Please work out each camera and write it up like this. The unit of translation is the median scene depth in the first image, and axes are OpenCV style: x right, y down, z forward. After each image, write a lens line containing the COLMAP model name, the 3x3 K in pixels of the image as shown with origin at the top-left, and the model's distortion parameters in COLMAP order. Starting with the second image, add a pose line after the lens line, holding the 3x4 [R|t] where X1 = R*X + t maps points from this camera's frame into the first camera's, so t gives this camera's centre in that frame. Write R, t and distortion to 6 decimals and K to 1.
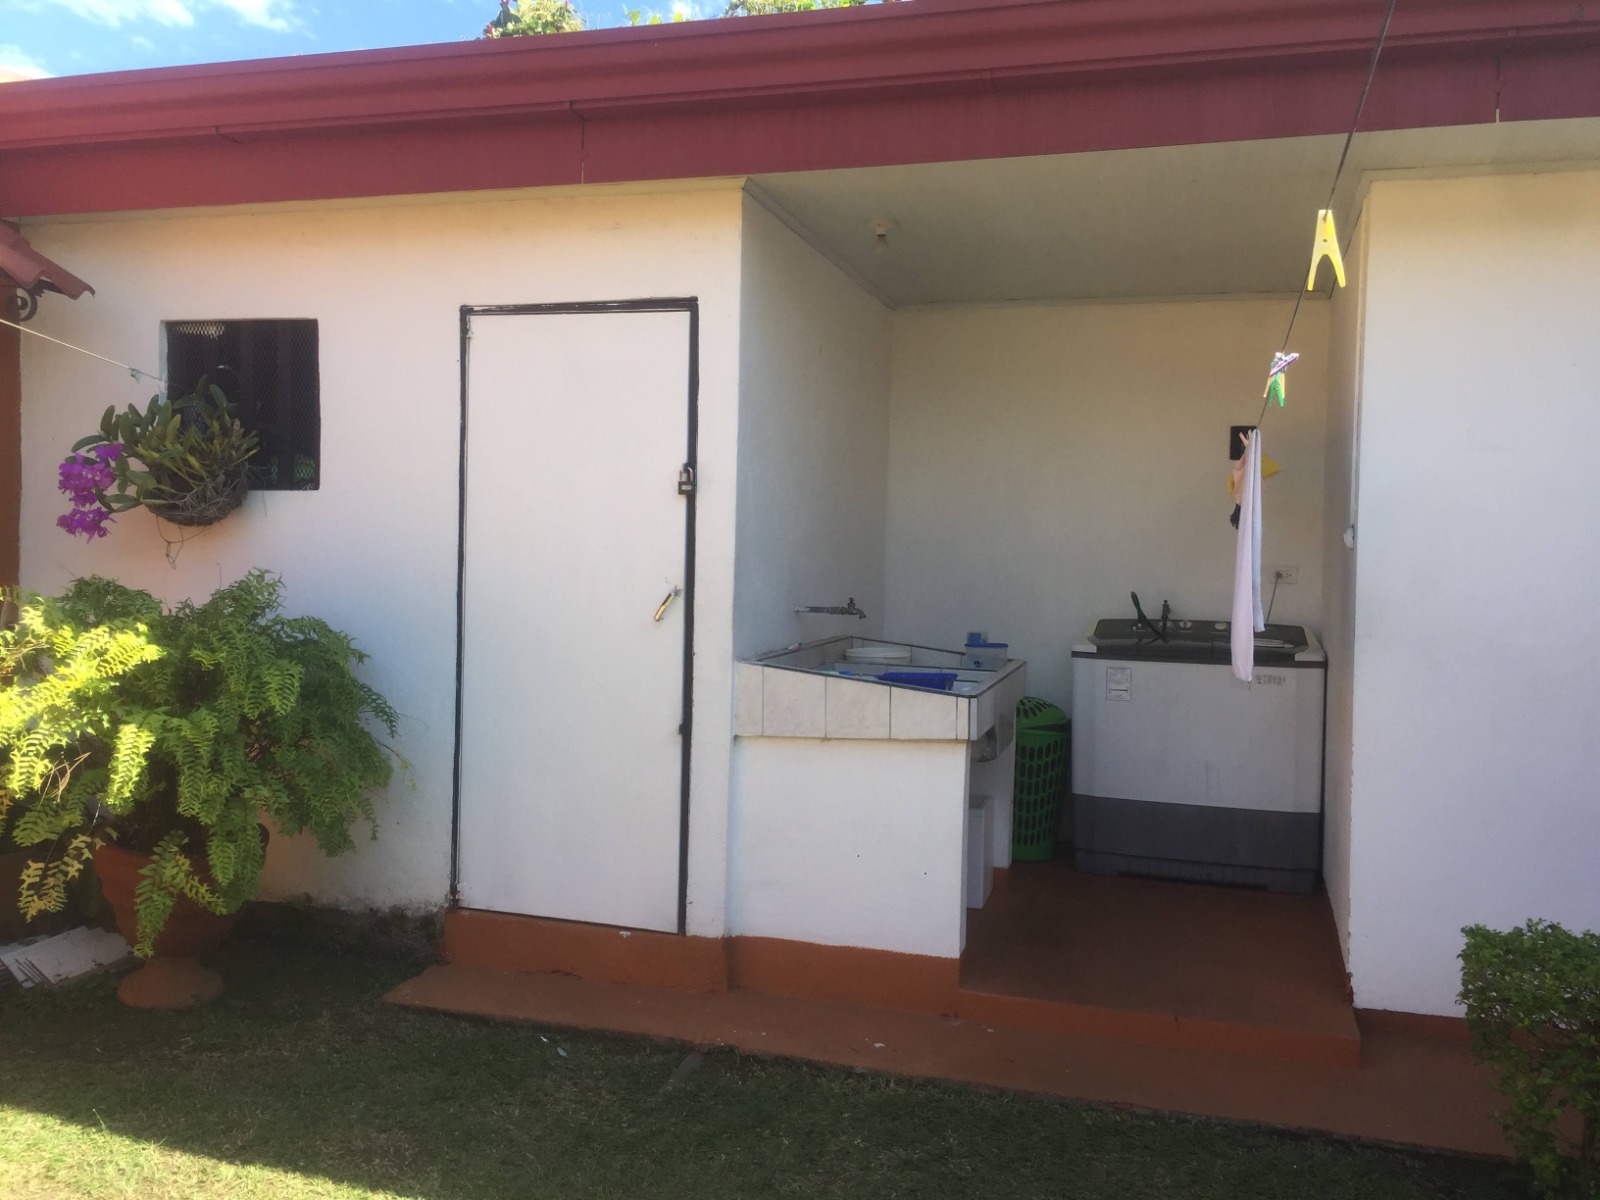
lens RADIAL K [[1375.6, 0, 796.9], [0, 1375.6, 574.4], [0, 0, 1]] dist [0.085210, -0.122494]
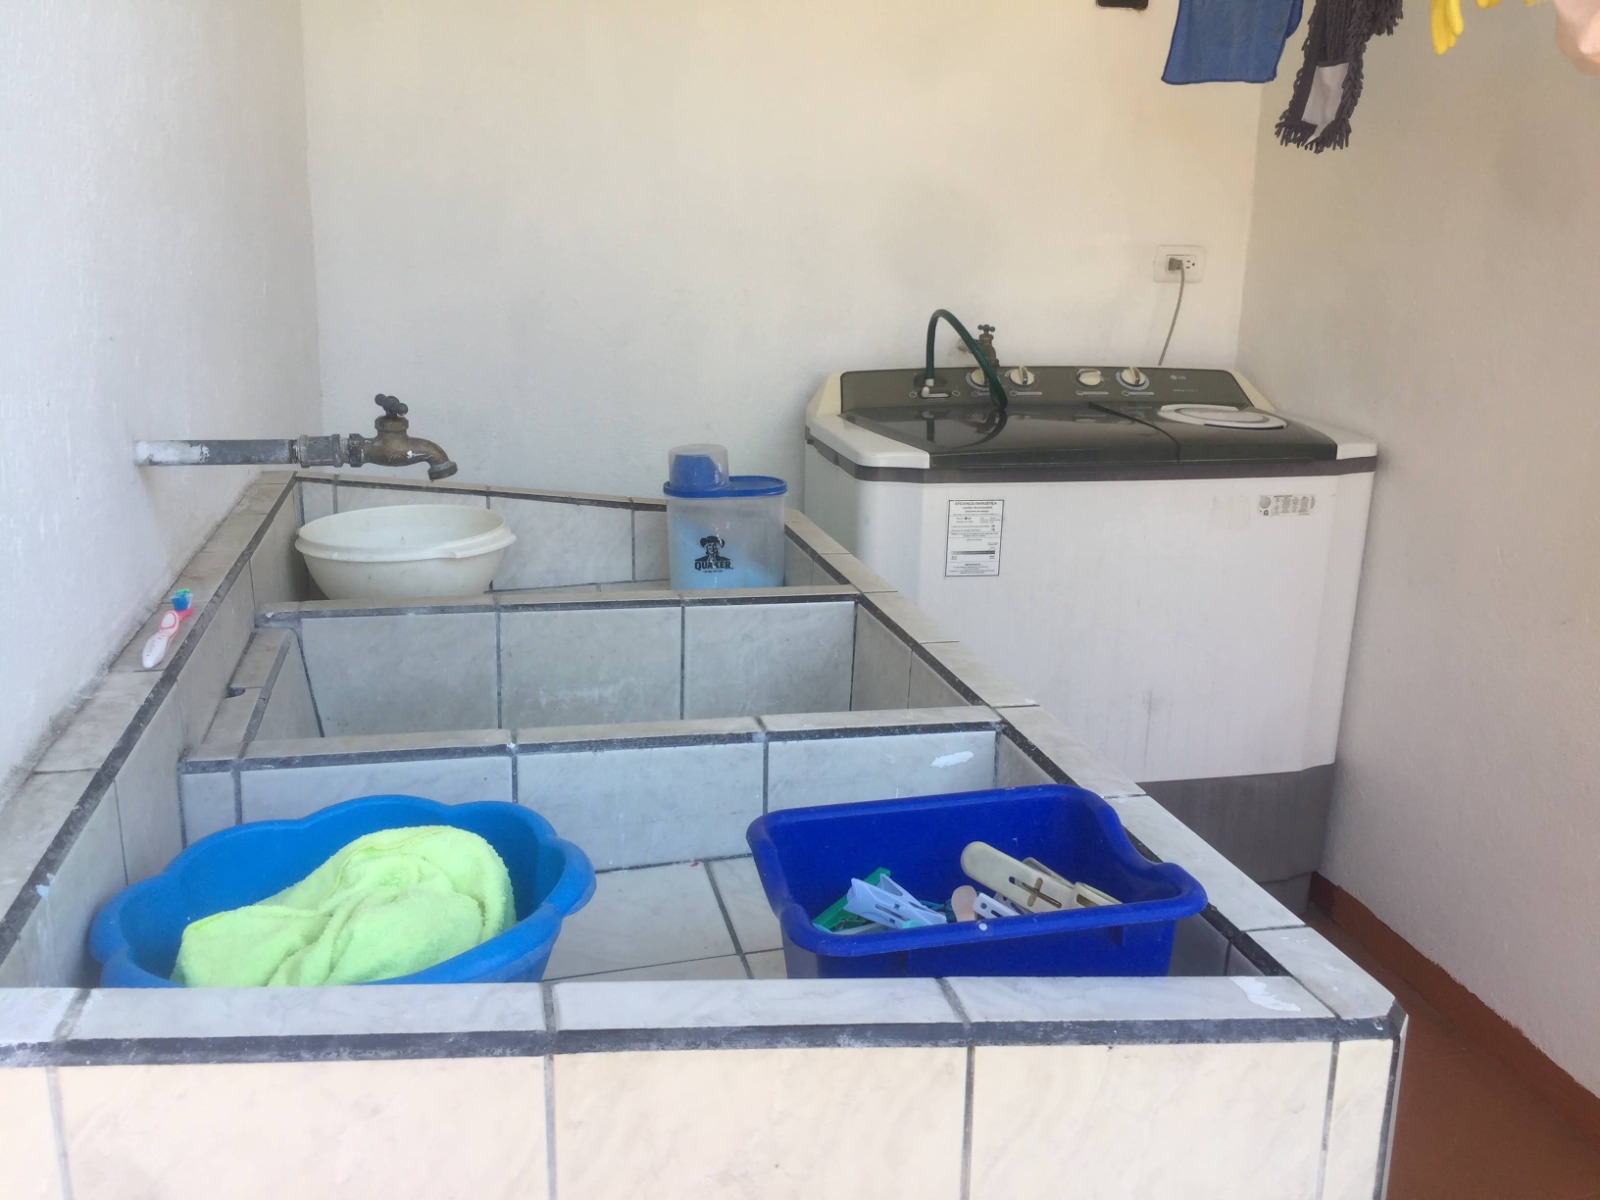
lens RADIAL K [[1375.6, 0, 796.9], [0, 1375.6, 574.4], [0, 0, 1]] dist [0.085210, -0.122494]
pose [[0.875075, -0.119480, 0.469008, -0.017329], [0.009580, 0.973136, 0.230033, -0.009354], [-0.483892, -0.196803, 0.852711, 0.838158]]
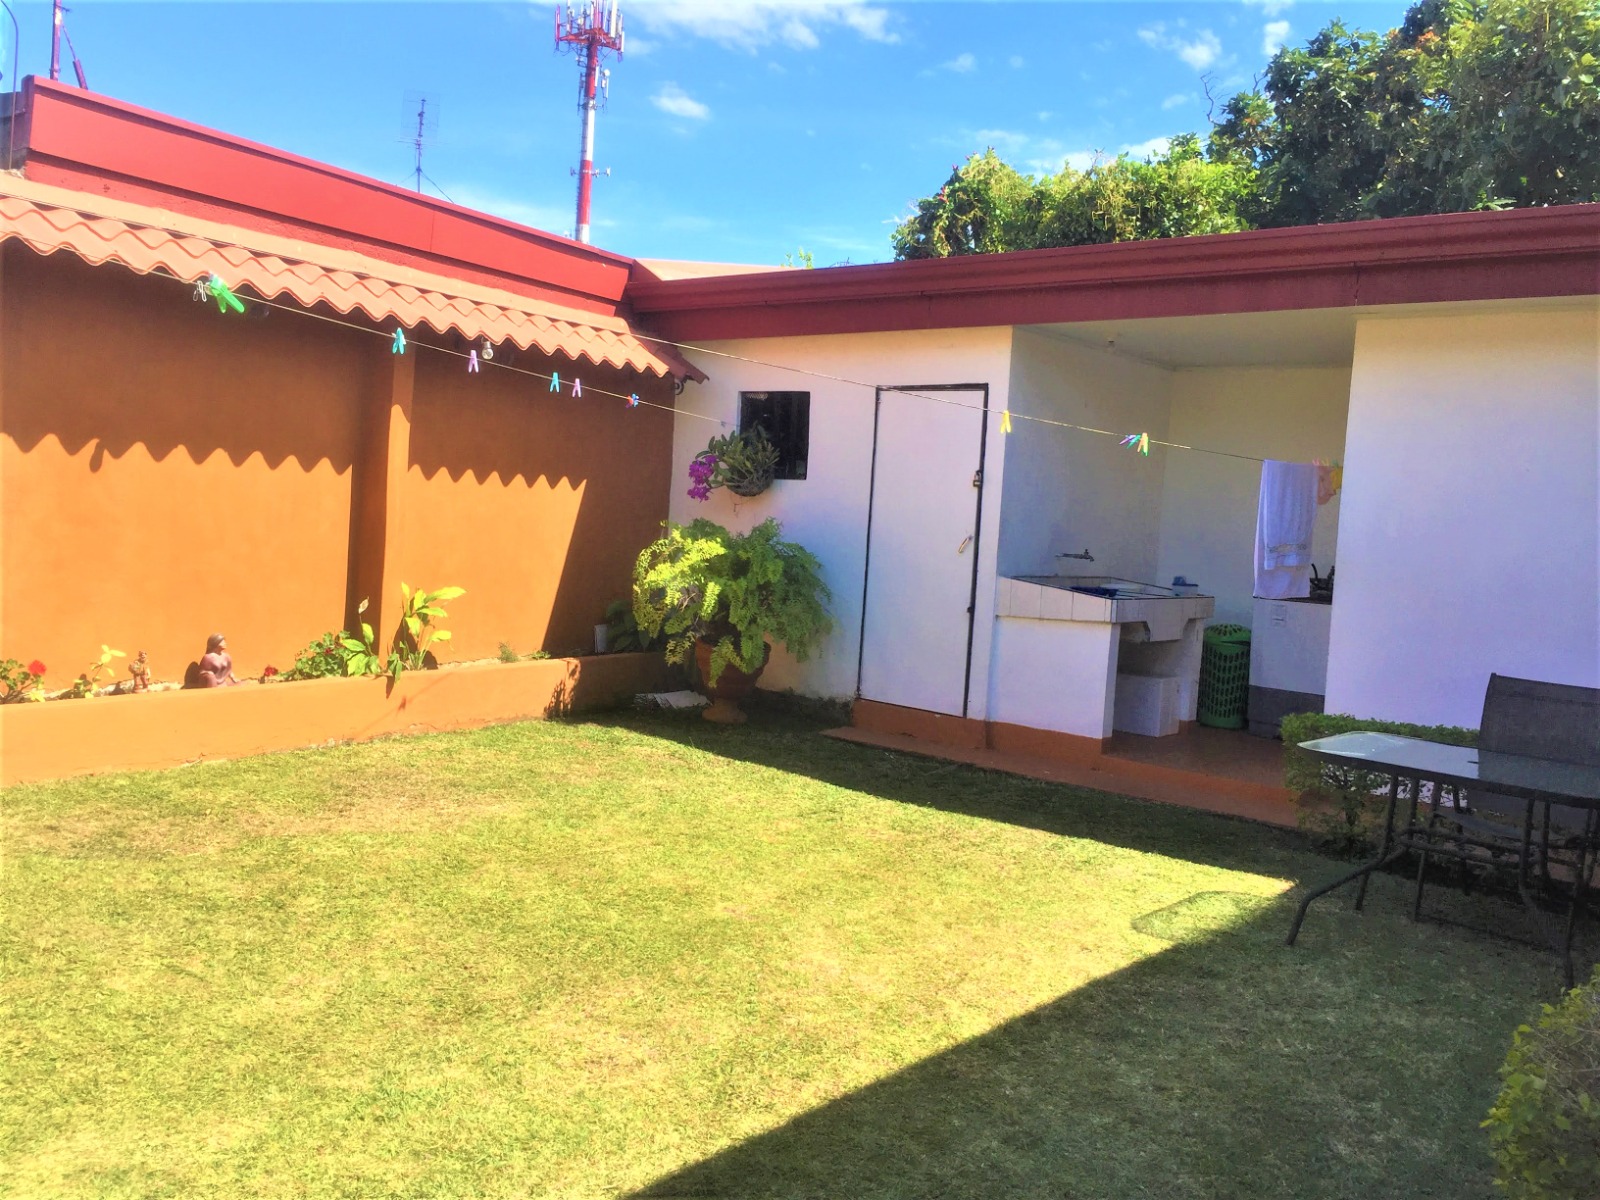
lens RADIAL K [[1375.6, 0, 796.9], [0, 1375.6, 574.4], [0, 0, 1]] dist [0.085210, -0.122494]
pose [[0.918778, 0.052551, -0.391262, 0.437653], [-0.049724, 0.998612, 0.017362, 0.041501], [0.391631, 0.003503, 0.920116, -0.839739]]
